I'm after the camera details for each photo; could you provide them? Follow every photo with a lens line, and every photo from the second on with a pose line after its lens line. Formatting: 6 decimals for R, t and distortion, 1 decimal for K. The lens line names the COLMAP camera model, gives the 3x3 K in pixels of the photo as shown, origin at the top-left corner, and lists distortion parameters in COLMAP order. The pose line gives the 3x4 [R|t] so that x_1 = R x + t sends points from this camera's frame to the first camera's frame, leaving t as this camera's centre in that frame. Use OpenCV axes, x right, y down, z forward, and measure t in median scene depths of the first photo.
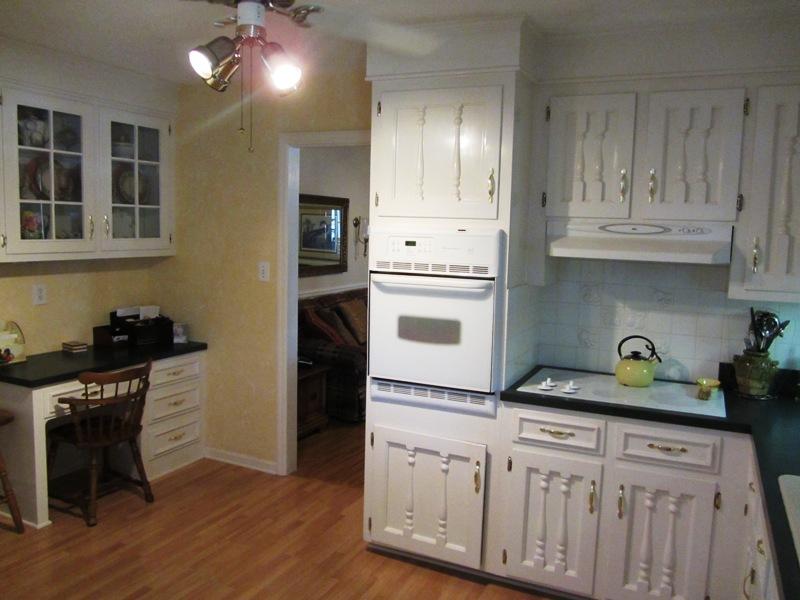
lens RADIAL K [[659.9, 0, 399.9], [0, 659.9, 298.6], [0, 0, 1]] dist [-0.046628, 0.015409]
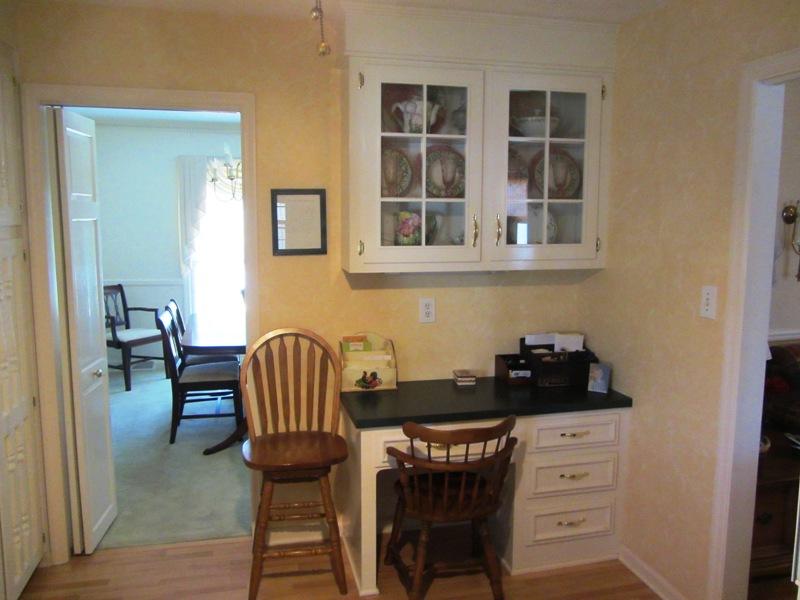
lens RADIAL K [[659.9, 0, 401.0], [0, 659.9, 300.6], [0, 0, 1]] dist [-0.046628, 0.015409]
pose [[0.640209, 0.071114, -0.764902, 0.071341], [-0.068215, 0.997035, 0.035601, -0.044531], [0.765166, 0.029386, 0.643162, 0.401226]]
